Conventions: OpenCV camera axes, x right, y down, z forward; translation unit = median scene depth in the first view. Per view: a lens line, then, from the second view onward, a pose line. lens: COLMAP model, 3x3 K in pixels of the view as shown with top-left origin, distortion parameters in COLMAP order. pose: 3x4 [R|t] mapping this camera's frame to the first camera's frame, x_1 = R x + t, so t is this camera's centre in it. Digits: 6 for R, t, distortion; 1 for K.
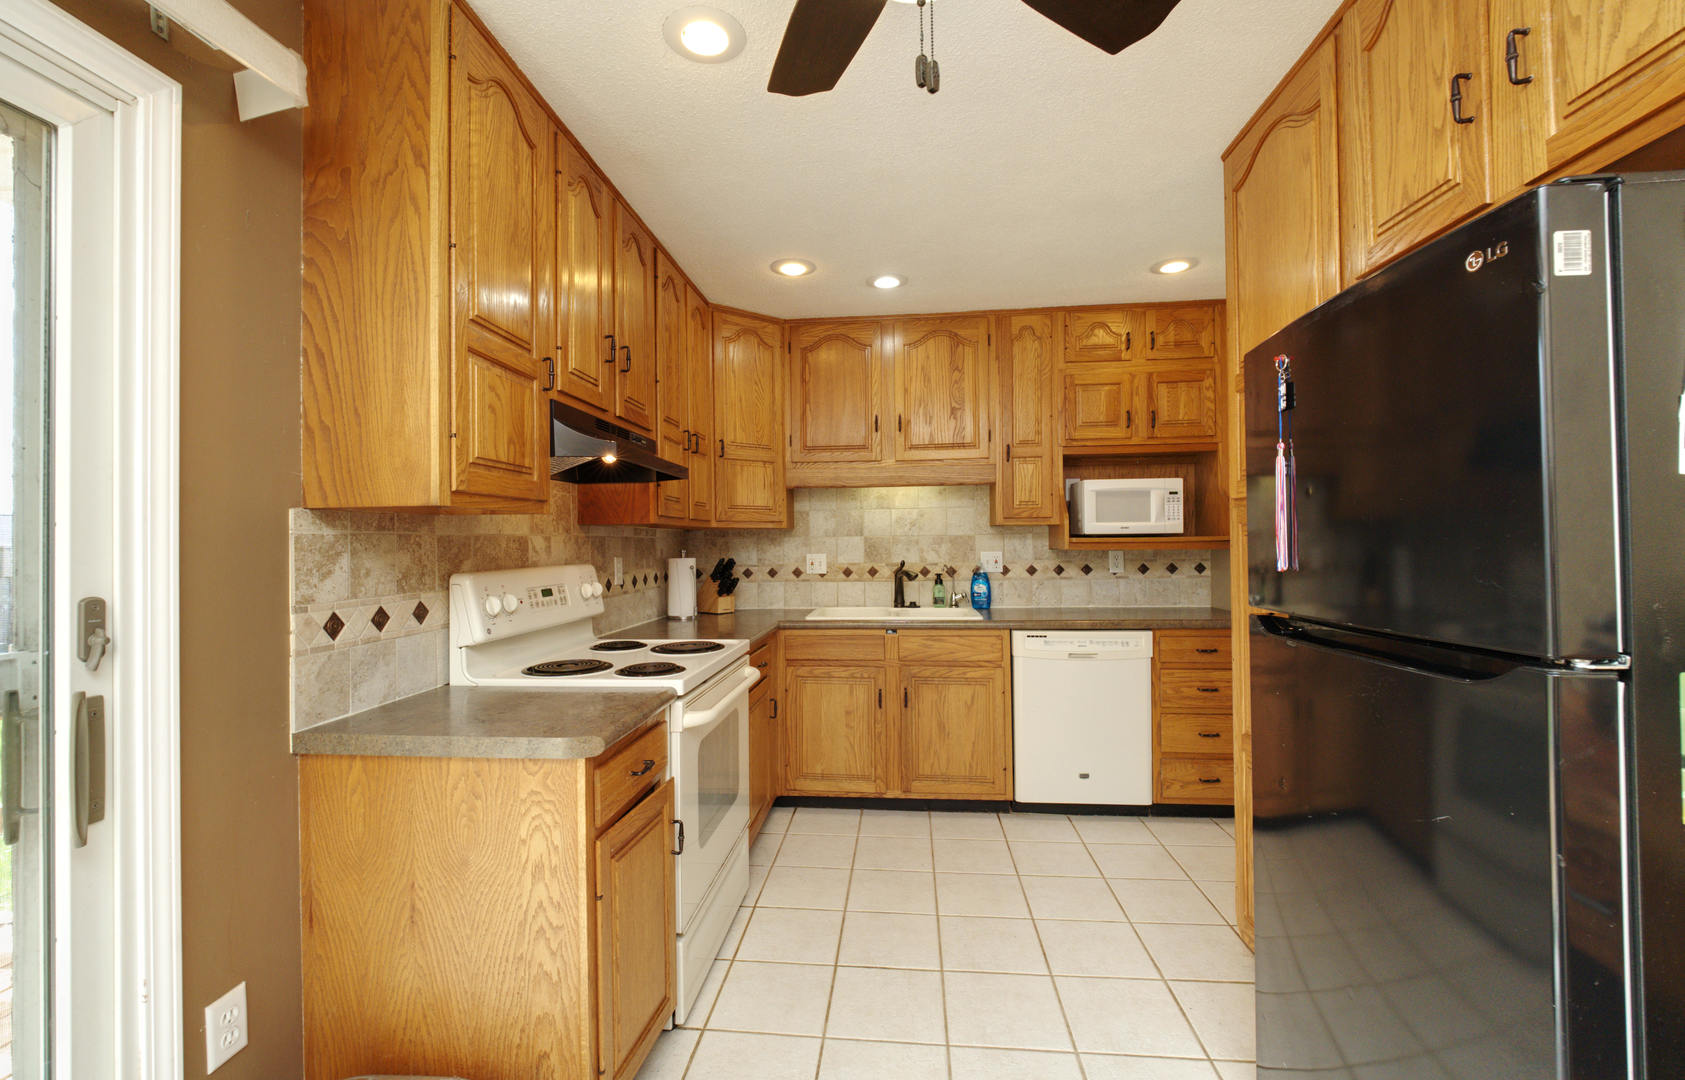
lens RADIAL K [[756.4, 0, 842.5], [0, 756.4, 540.0], [0, 0, 1]] dist [0.000035, 0.000001]
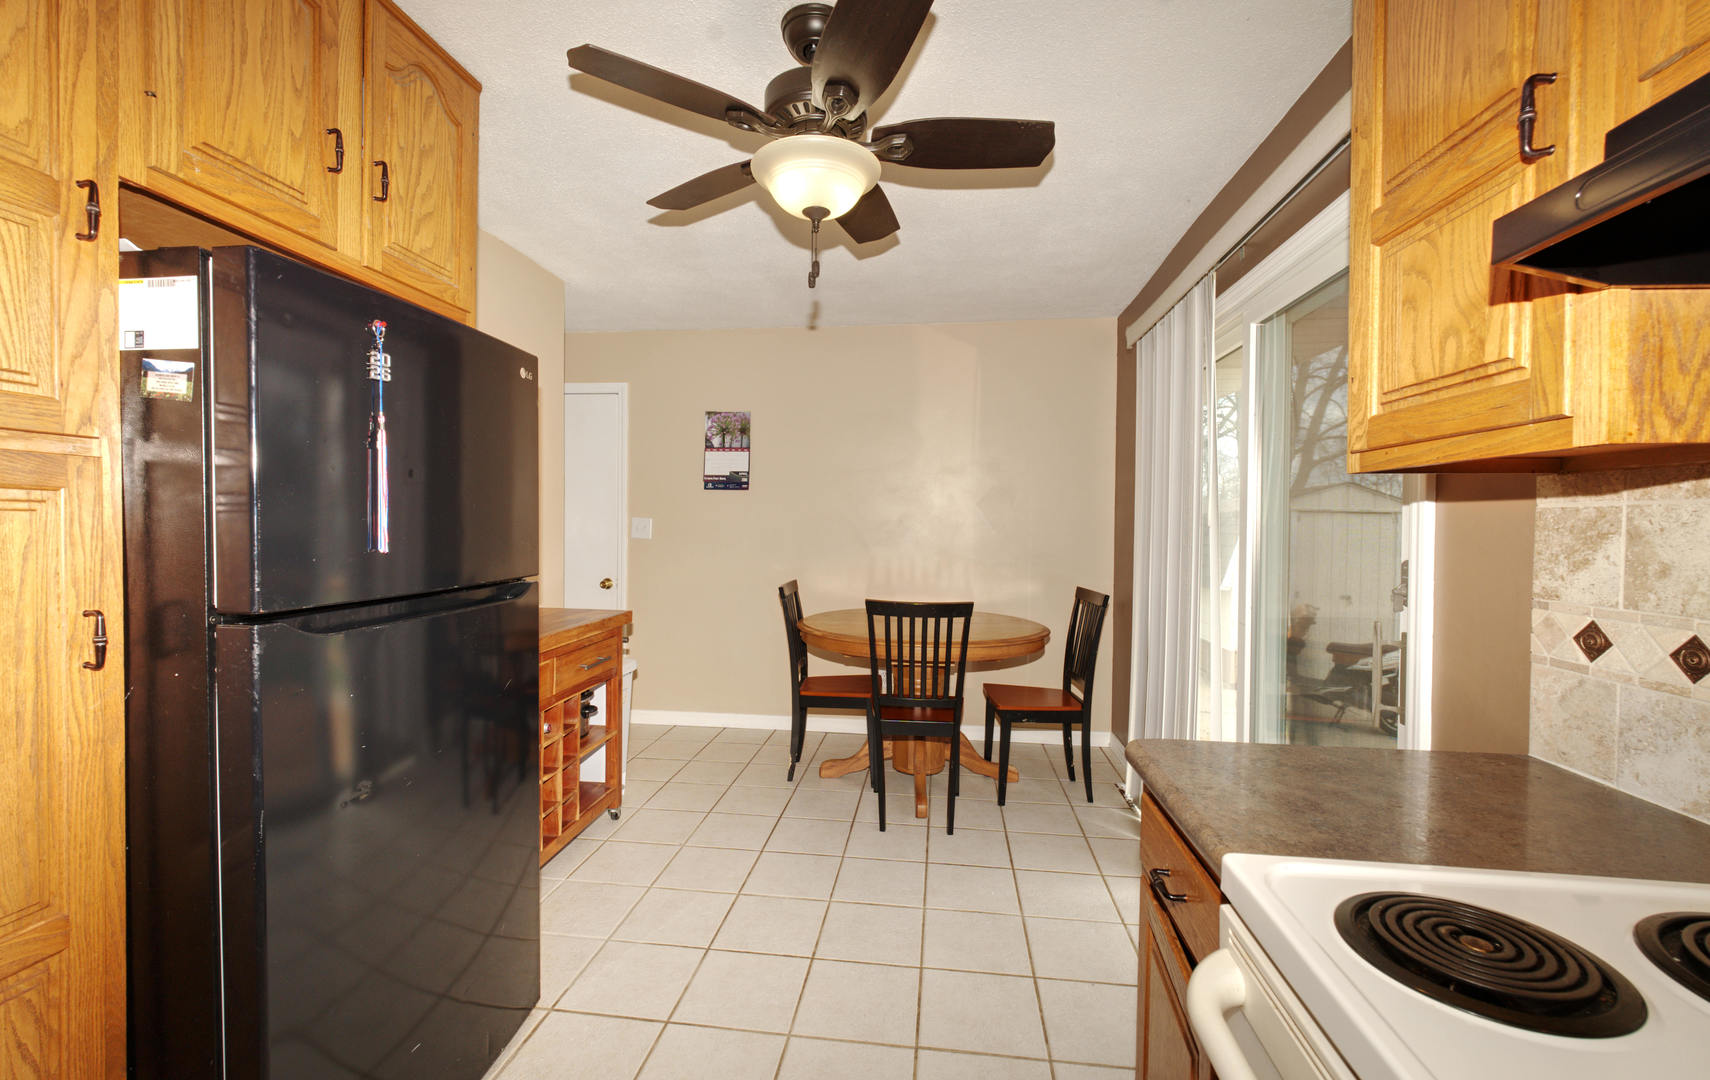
lens RADIAL K [[778.5, 0, 855.0], [0, 778.5, 540.0], [0, 0, 1]] dist [-0.000036, -0.000015]
pose [[-0.999549, 0.002356, 0.029939, -0.027647], [0.002921, 0.999818, 0.018848, 0.007225], [-0.029889, 0.018927, -0.999374, 1.745224]]
